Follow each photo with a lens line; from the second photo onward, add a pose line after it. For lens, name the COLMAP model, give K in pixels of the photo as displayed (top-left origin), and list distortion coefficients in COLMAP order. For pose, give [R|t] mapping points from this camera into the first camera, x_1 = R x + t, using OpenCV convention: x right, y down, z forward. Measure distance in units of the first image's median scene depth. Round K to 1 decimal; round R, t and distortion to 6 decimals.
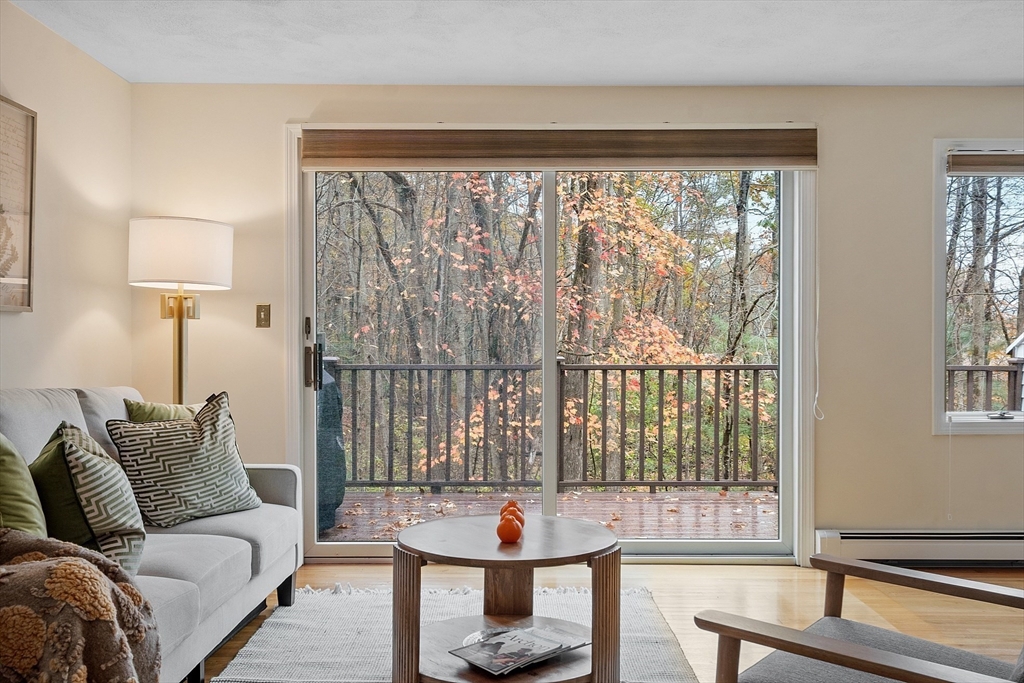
lens RADIAL K [[543.8, 0, 523.3], [0, 543.8, 344.4], [0, 0, 1]] dist [0.001104, -0.000062]
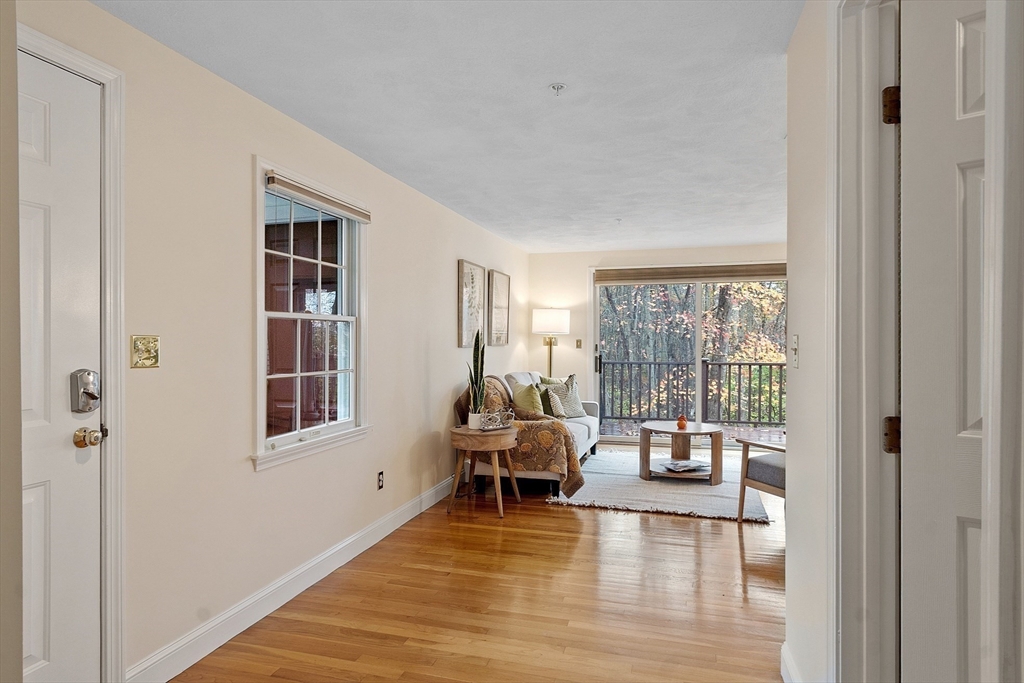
lens RADIAL K [[543.8, 0, 523.3], [0, 543.8, 344.4], [0, 0, 1]] dist [0.001104, -0.000062]
pose [[0.957167, 0.001348, -0.289532, 0.003501], [0.007911, 0.999494, 0.030807, -0.129009], [0.289427, -0.031778, 0.956672, -1.473034]]
